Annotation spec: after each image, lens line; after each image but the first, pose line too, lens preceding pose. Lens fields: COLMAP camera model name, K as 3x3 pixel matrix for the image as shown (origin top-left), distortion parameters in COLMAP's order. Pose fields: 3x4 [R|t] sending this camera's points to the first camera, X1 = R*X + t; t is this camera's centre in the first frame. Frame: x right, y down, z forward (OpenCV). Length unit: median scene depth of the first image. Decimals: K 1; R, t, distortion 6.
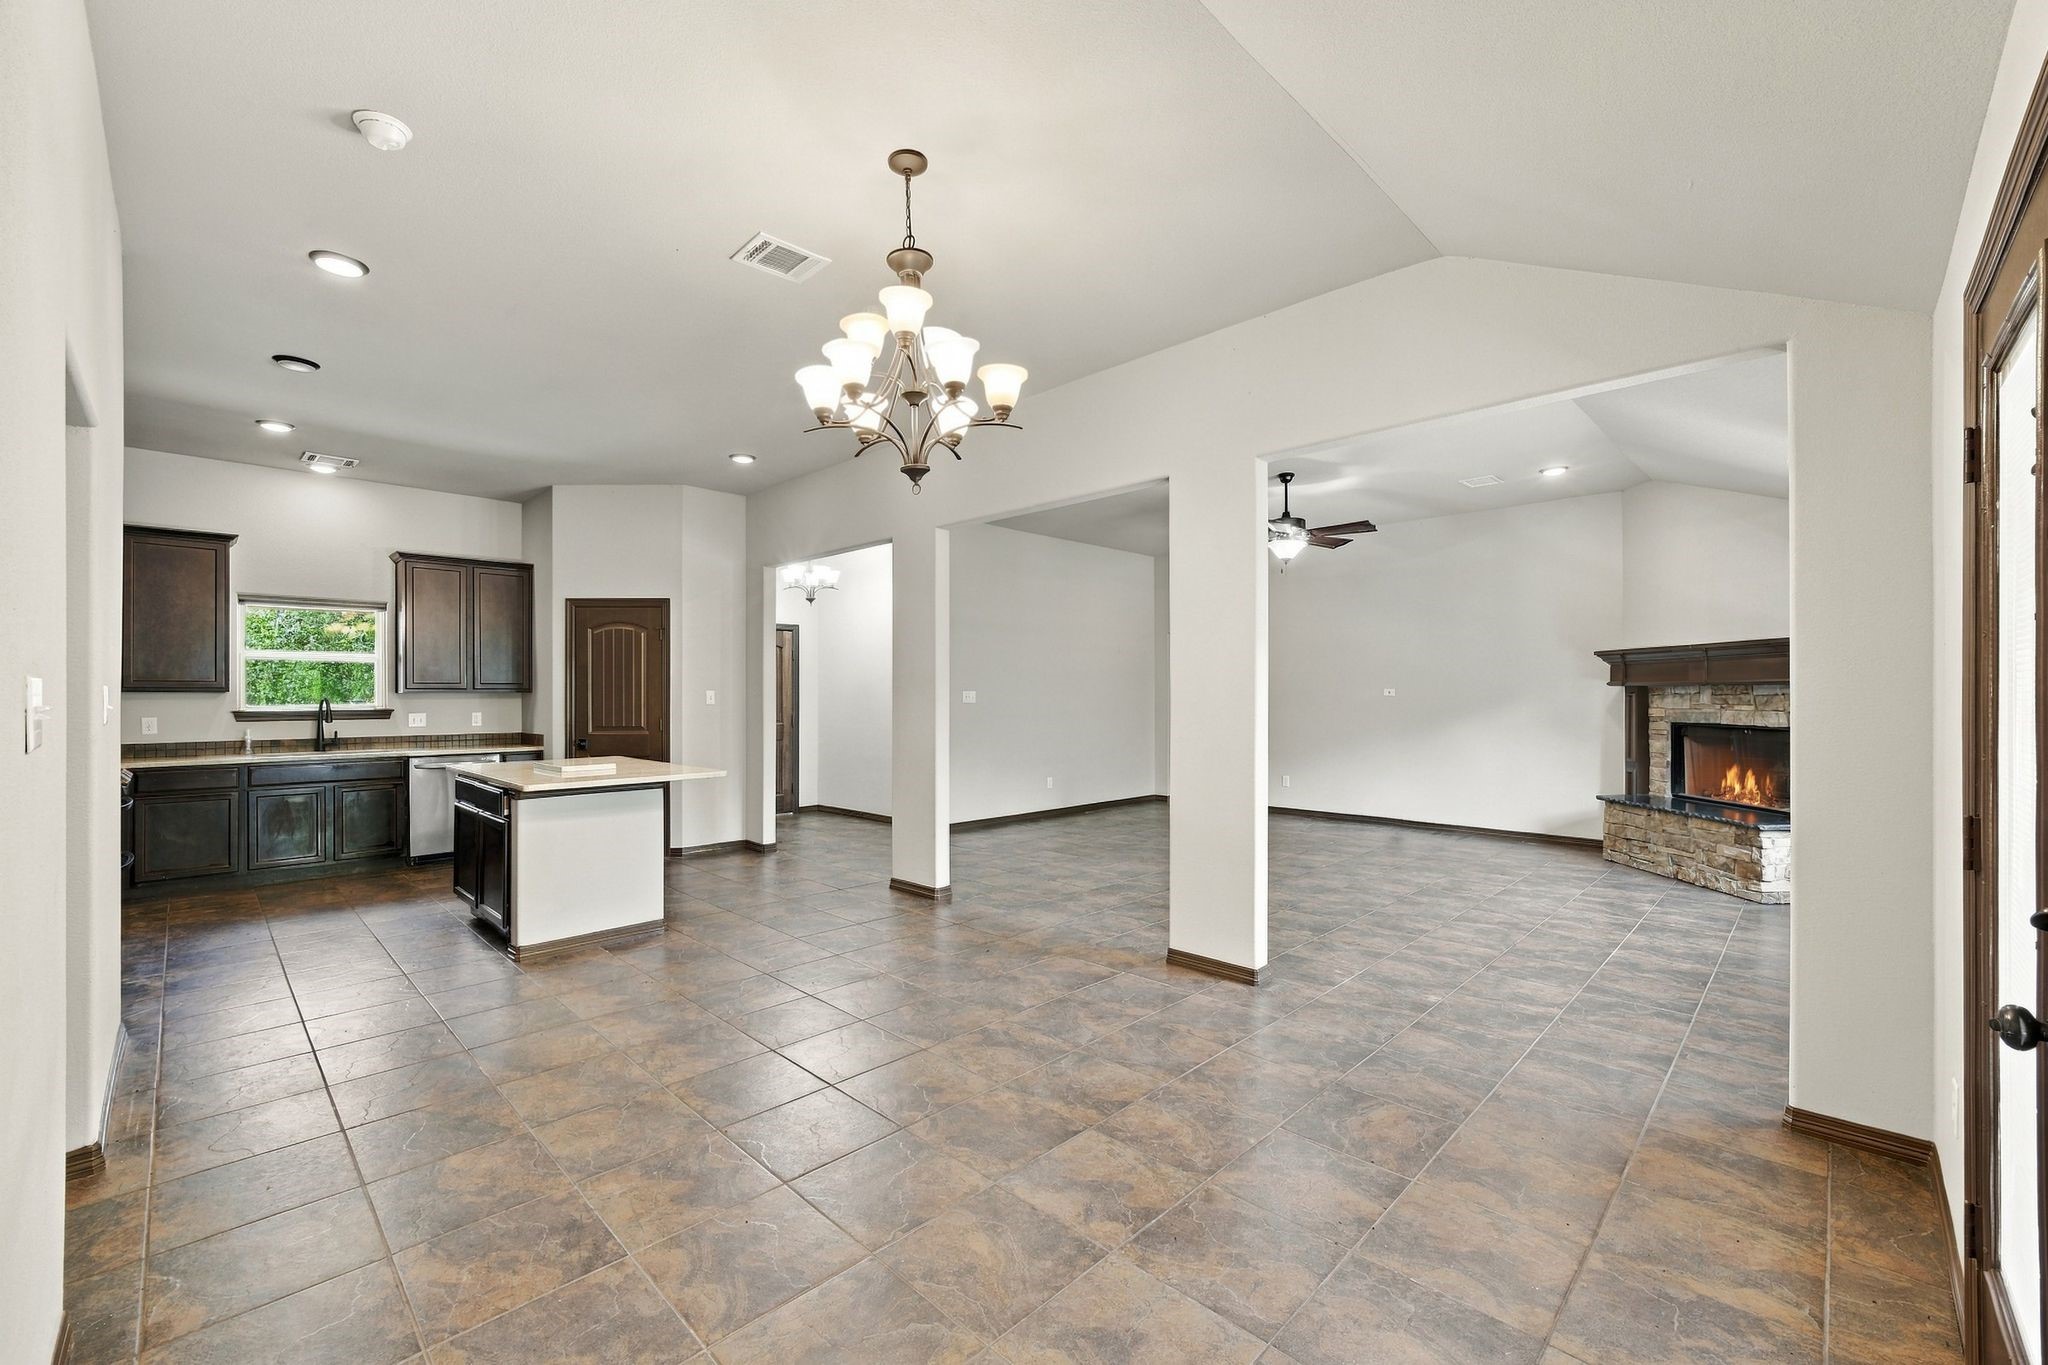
lens RADIAL K [[837.6, 0, 1024.9], [0, 837.6, 693.1], [0, 0, 1]] dist [-0.000795, 0.000098]
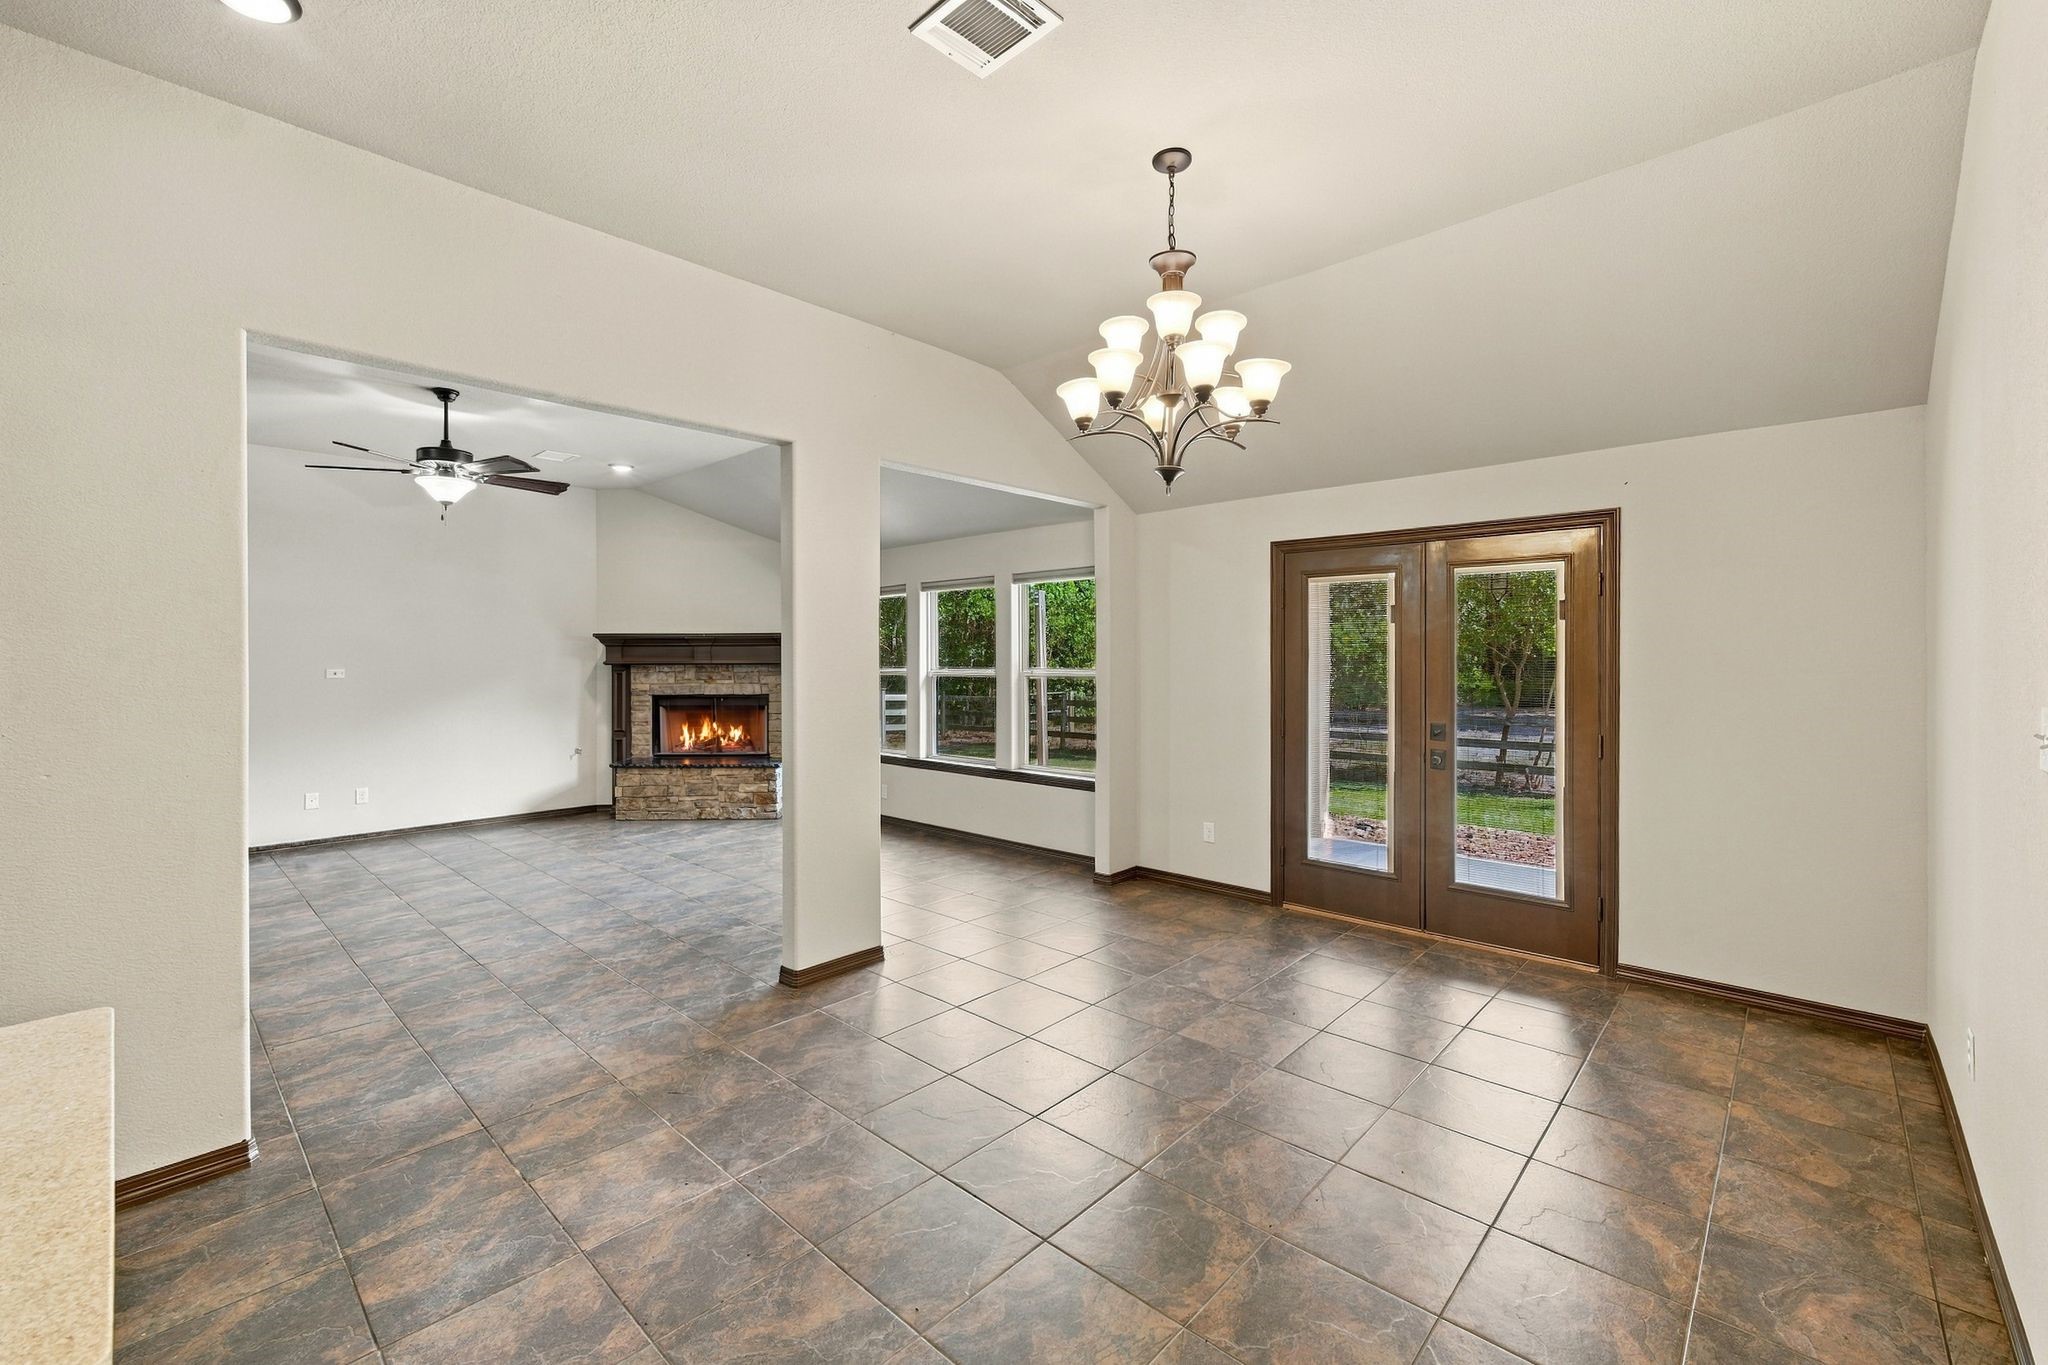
lens RADIAL K [[837.6, 0, 1043.4], [0, 837.6, 647.1], [0, 0, 1]] dist [-0.000795, 0.000098]
pose [[-0.032538, 0.013099, 0.999385, -0.496374], [-0.000215, 0.999914, -0.013113, -0.019869], [-0.999470, -0.000641, -0.032533, 0.519598]]
